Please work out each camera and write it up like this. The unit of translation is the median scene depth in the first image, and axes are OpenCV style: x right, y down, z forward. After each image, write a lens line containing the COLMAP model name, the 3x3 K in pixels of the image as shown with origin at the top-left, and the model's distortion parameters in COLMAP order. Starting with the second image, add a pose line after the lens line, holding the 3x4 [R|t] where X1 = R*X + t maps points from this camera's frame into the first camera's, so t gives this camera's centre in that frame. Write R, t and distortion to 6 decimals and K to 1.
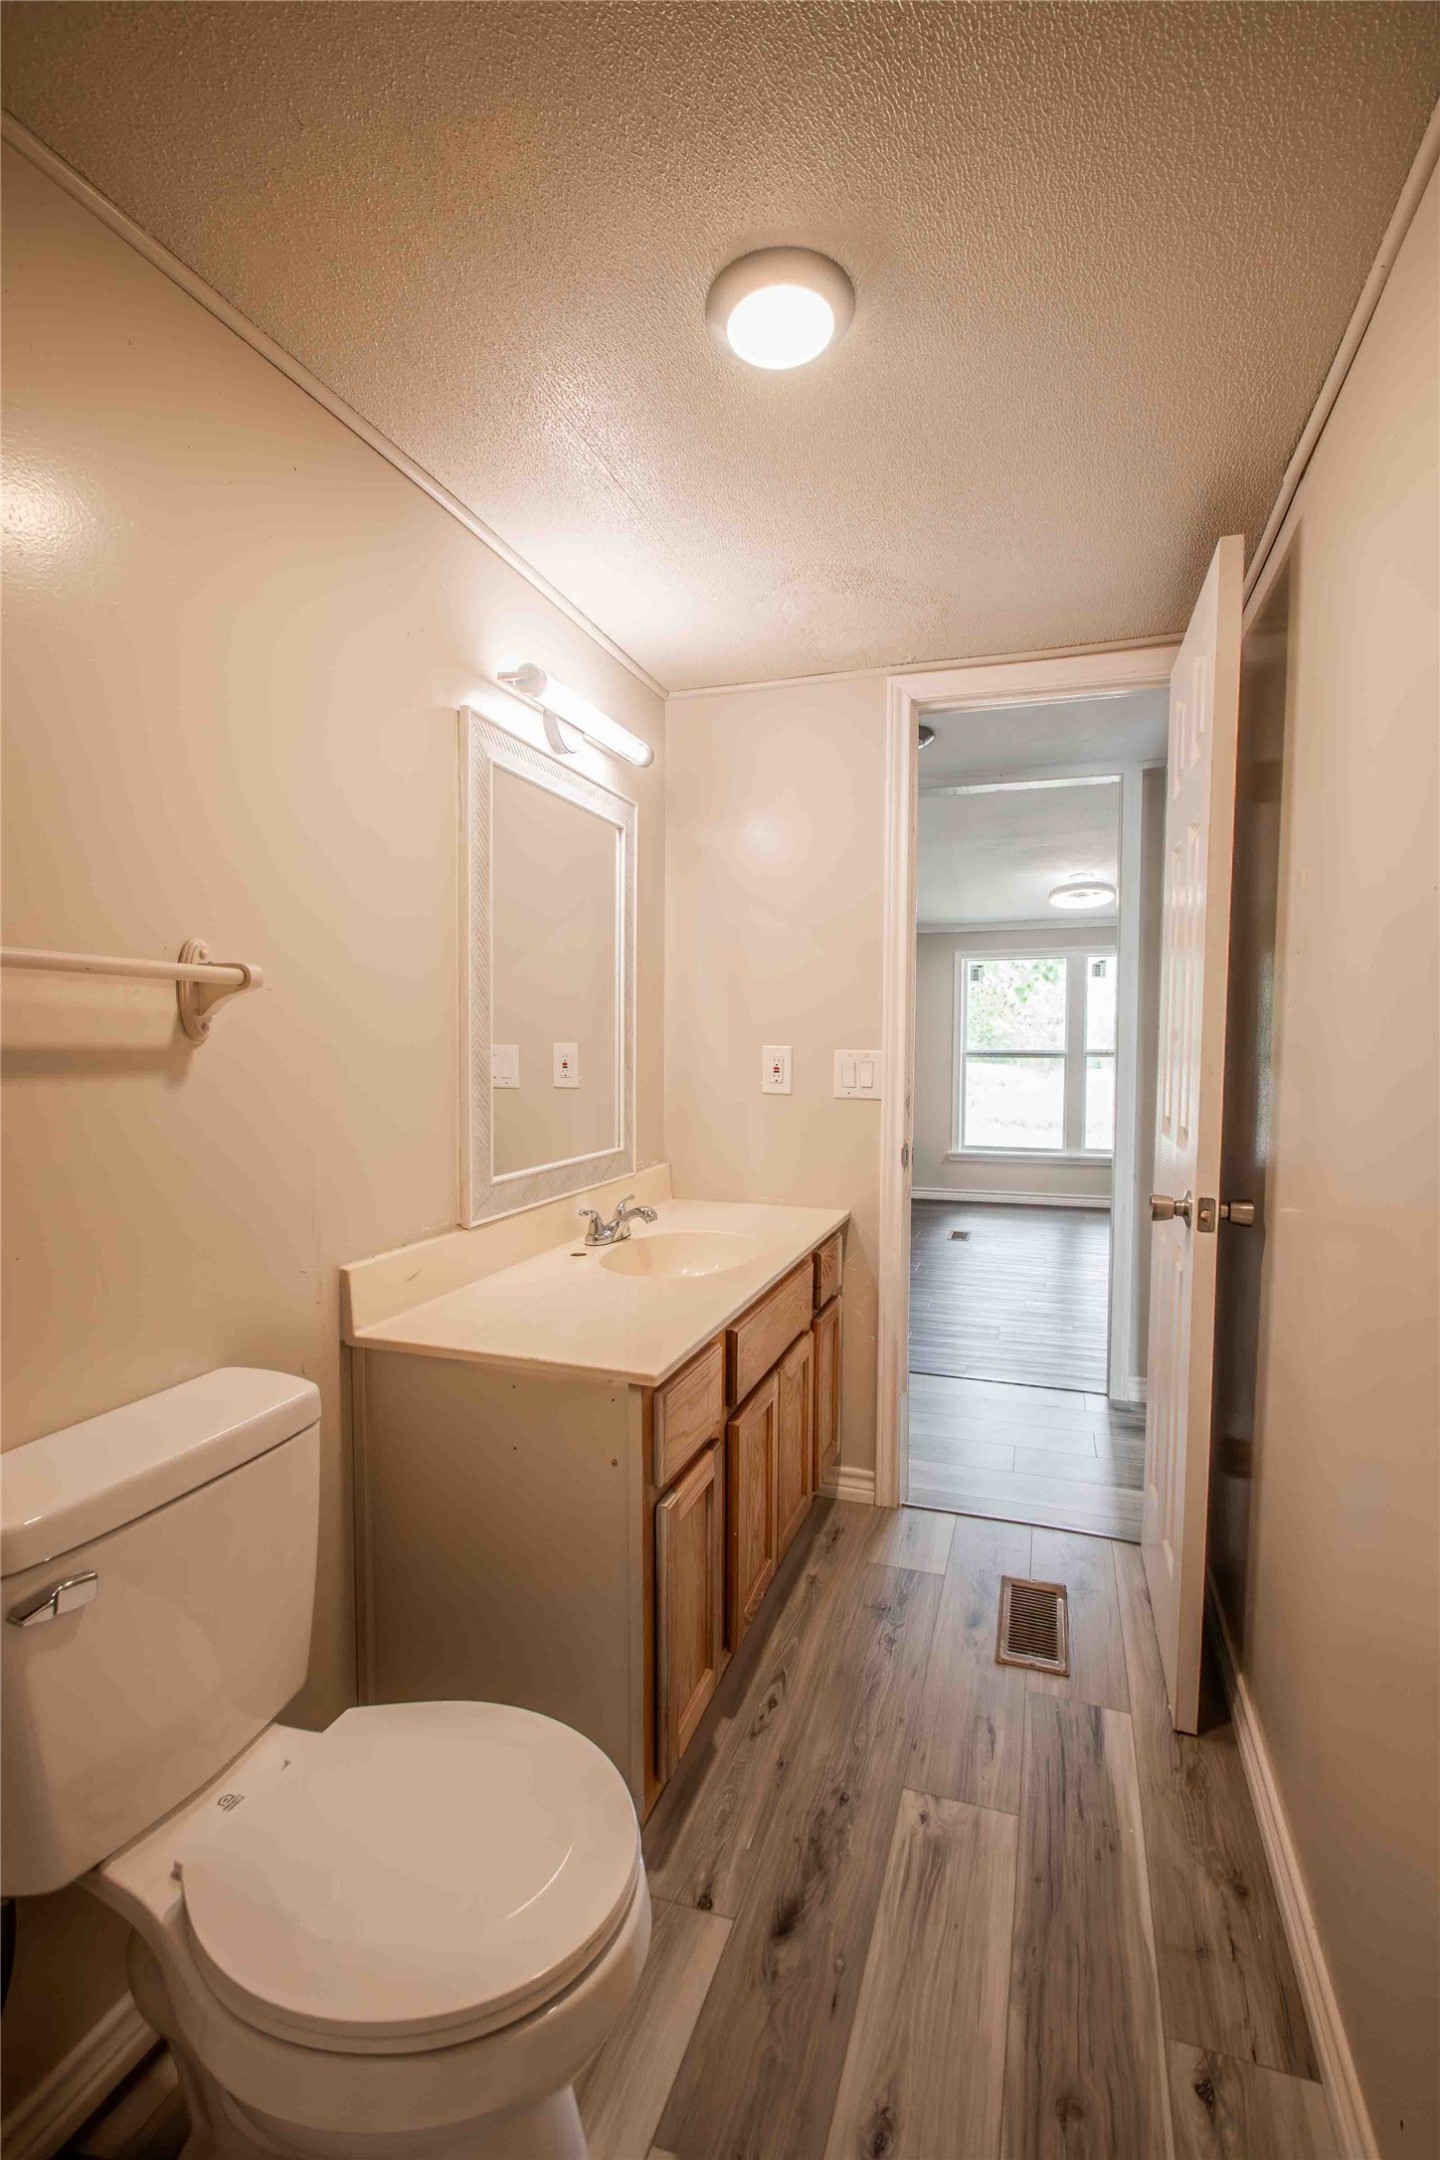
lens RADIAL K [[1009.1, 0, 720.0], [0, 1009.1, 1080.0], [0, 0, 1]] dist [0.010699, -0.018289]
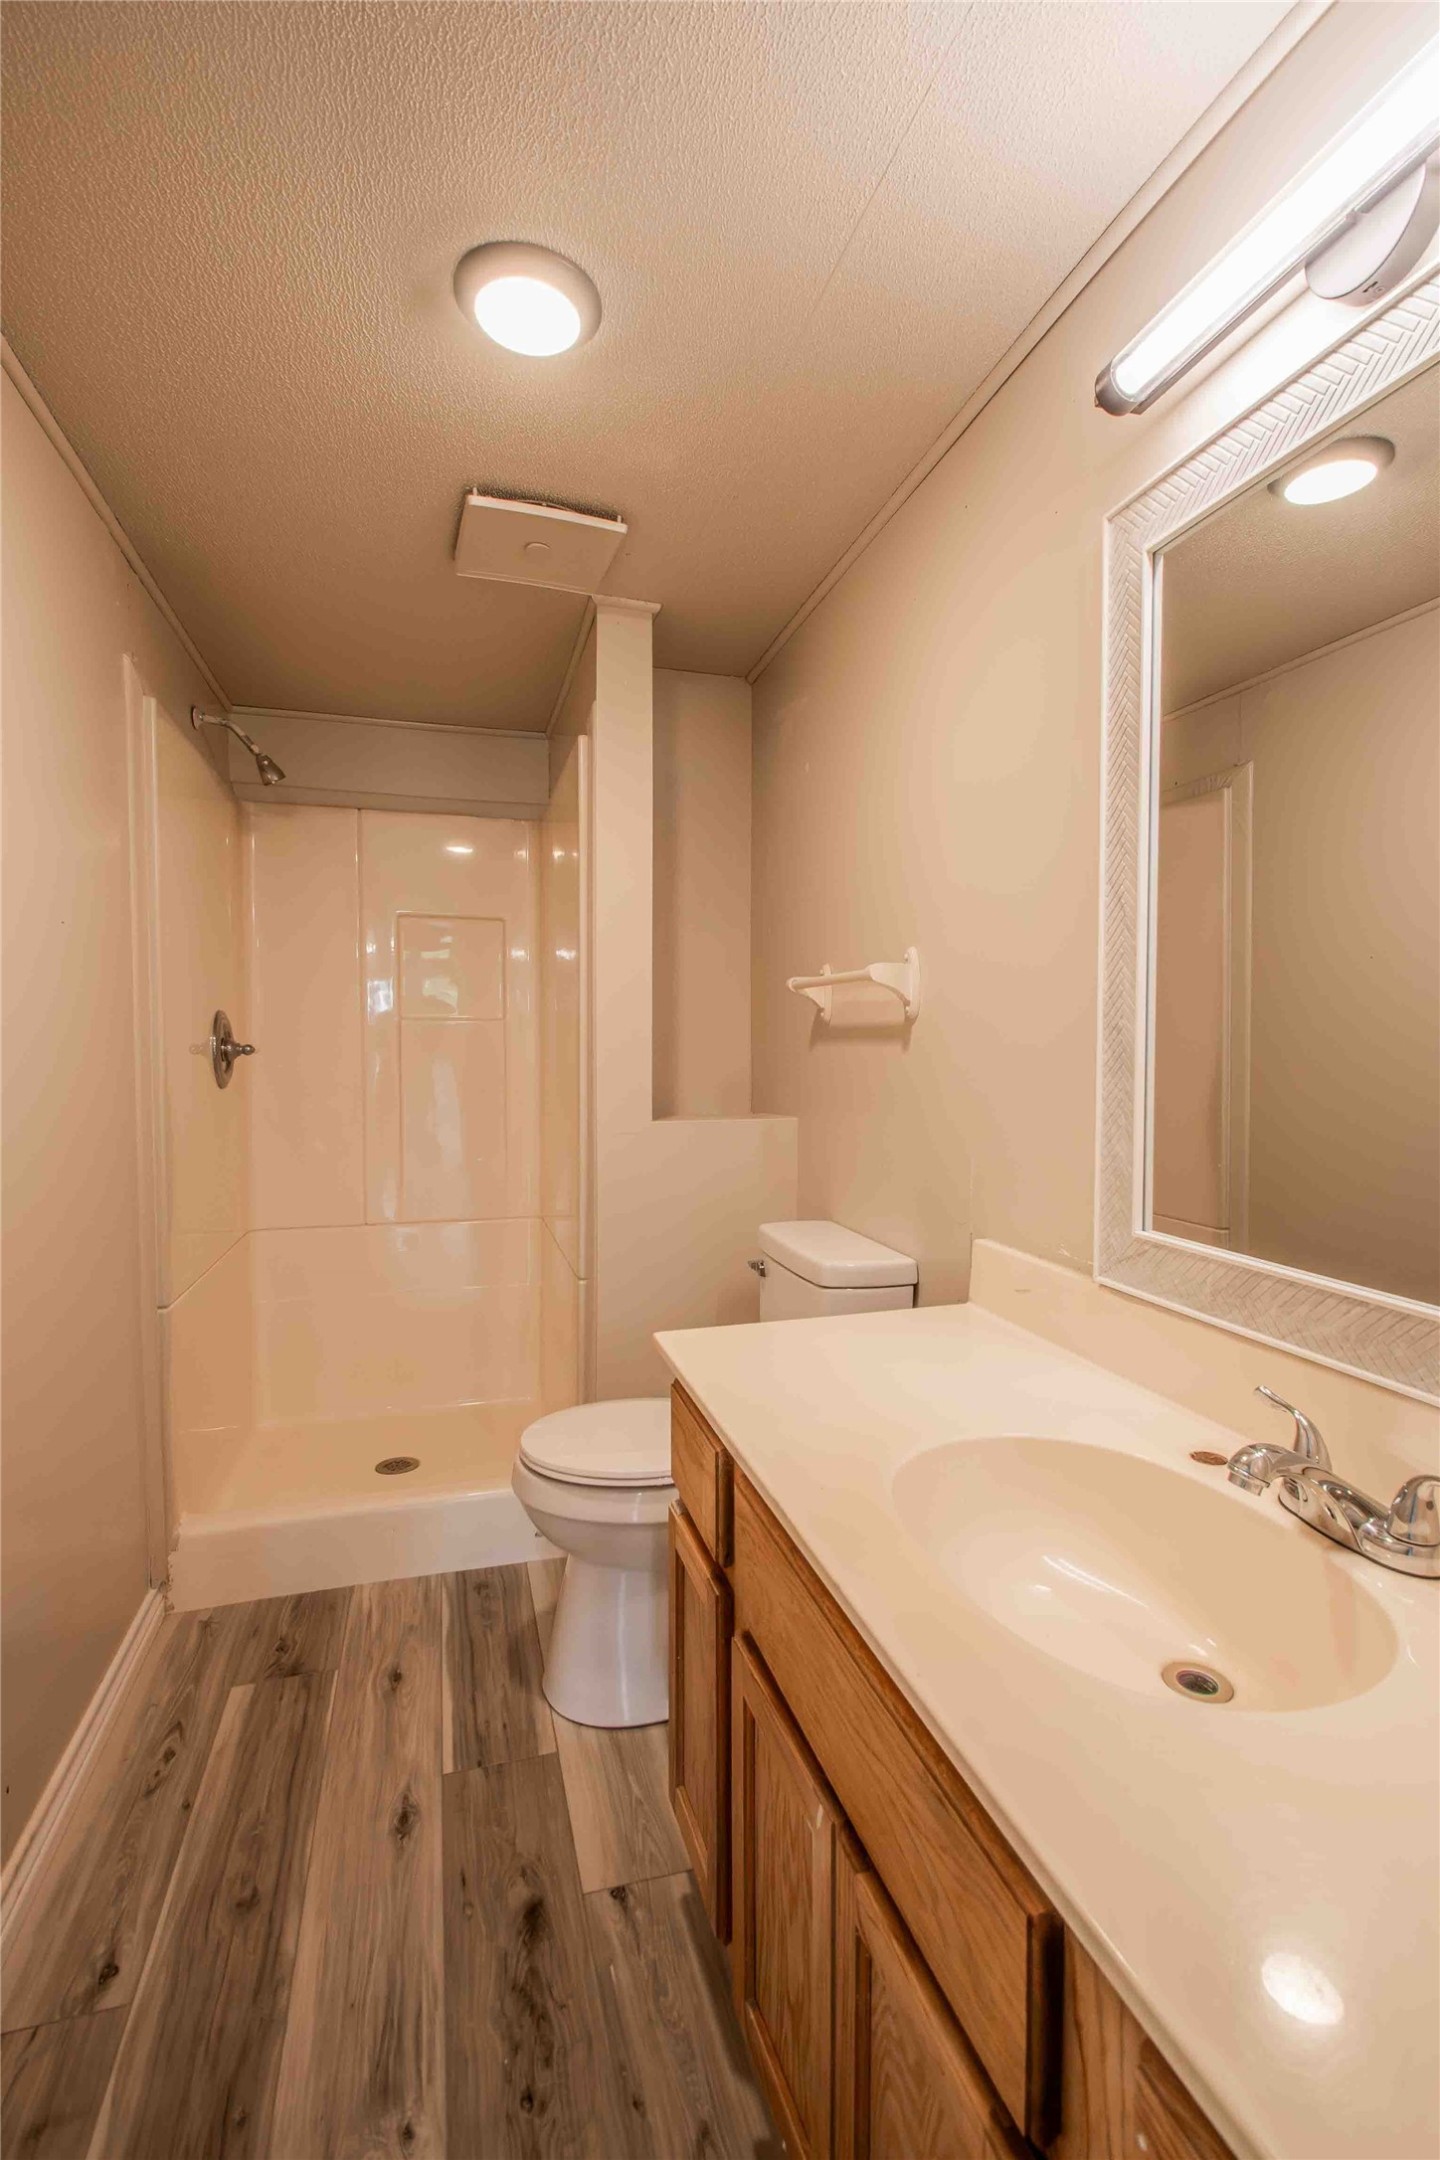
lens RADIAL K [[1137.2, 0, 794.0], [0, 1137.2, 1083.5], [0, 0, 1]] dist [0.001351, -0.014306]
pose [[-0.814747, 0.010951, -0.579713, 0.461721], [-0.032010, 0.997447, 0.063829, -0.039112], [0.578932, 0.070561, -0.812317, 1.881990]]
